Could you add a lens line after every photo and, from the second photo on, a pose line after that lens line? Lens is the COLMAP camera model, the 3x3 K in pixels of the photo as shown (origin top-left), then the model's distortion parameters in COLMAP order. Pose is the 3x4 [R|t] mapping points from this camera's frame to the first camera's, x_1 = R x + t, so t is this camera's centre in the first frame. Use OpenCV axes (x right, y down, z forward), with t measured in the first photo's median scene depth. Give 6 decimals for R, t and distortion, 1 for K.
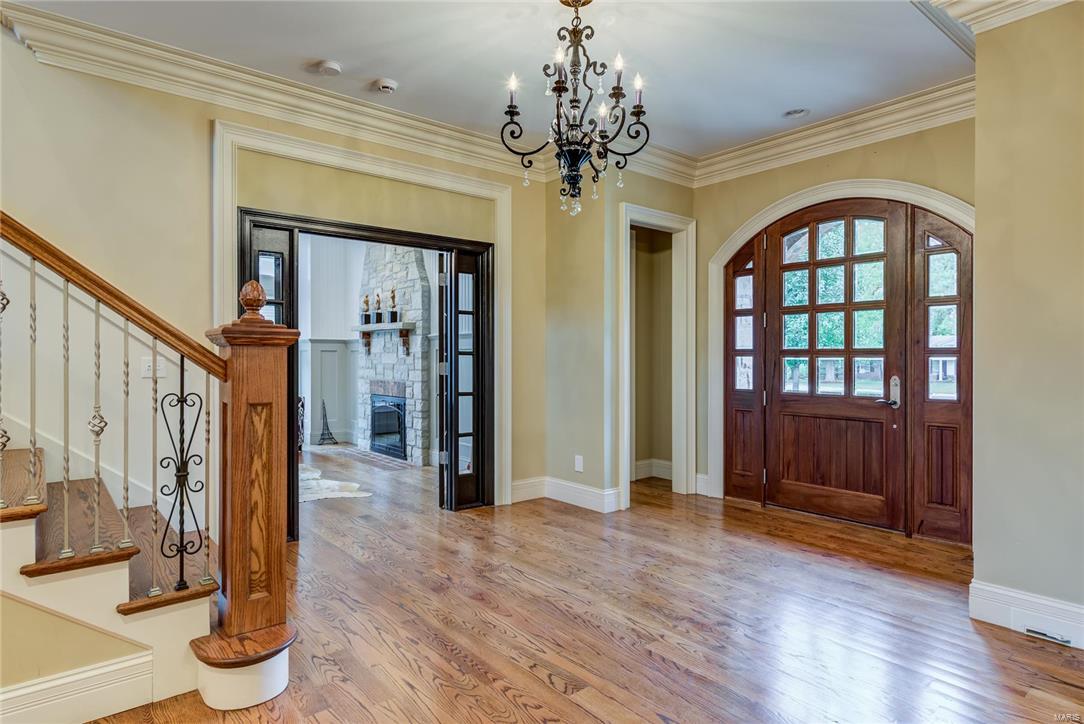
lens RADIAL K [[602.1, 0, 542.0], [0, 602.1, 362.0], [0, 0, 1]] dist [0.004772, 0.001289]
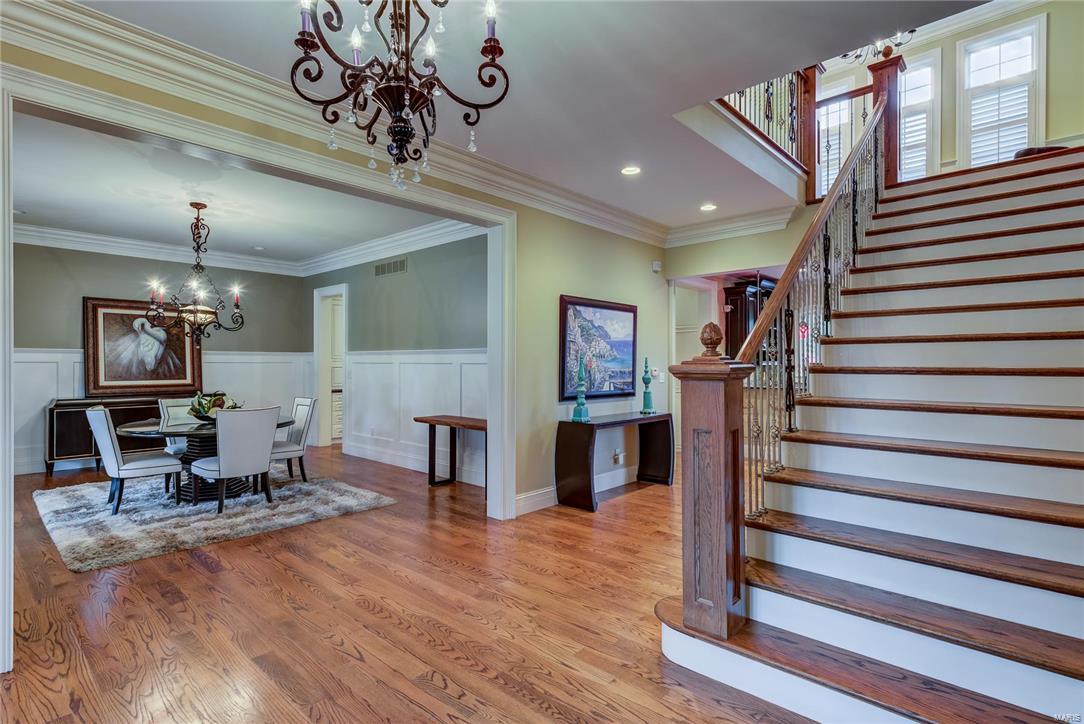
lens RADIAL K [[523.6, 0, 542.0], [0, 523.6, 362.0], [0, 0, 1]] dist [0.000589, 0.000174]
pose [[-0.990278, 0.001422, -0.139096, -0.019584], [0.000244, 0.999964, 0.008487, -0.045471], [0.139103, 0.008370, -0.990242, 1.362304]]
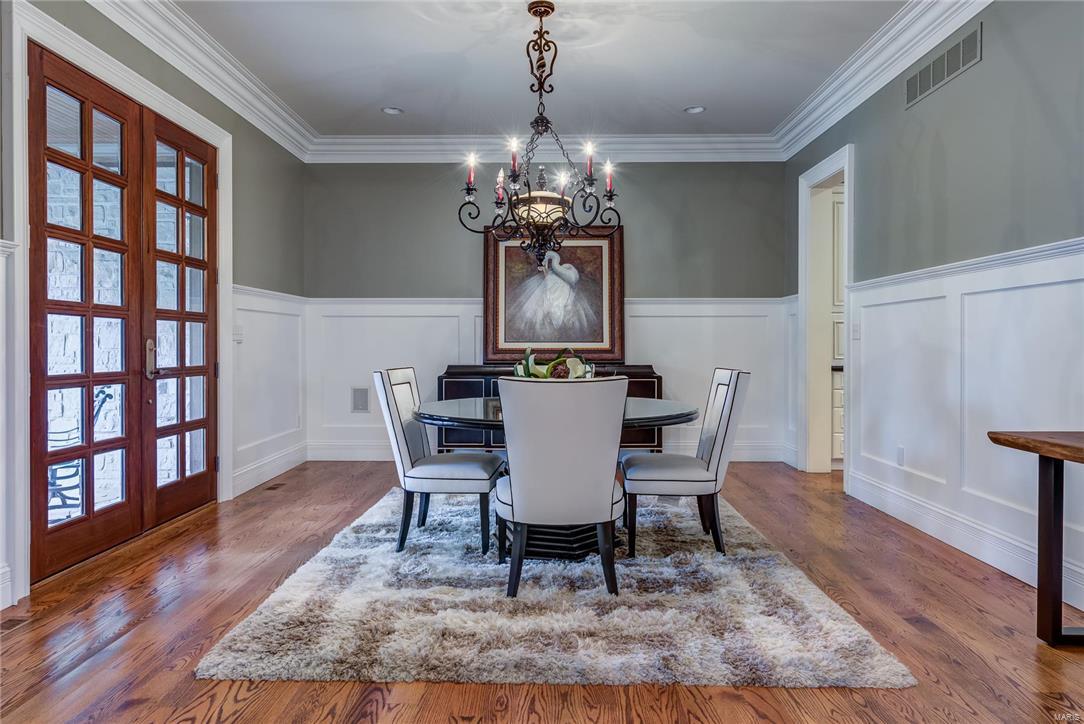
lens RADIAL K [[733.9, 0, 533.0], [0, 733.9, 352.1], [0, 0, 1]] dist [0.004097, 0.002970]
pose [[-0.761385, -0.003943, 0.648288, 0.011672], [0.009003, 0.999821, 0.016655, 0.043220], [-0.648237, 0.018518, -0.761213, 0.567546]]
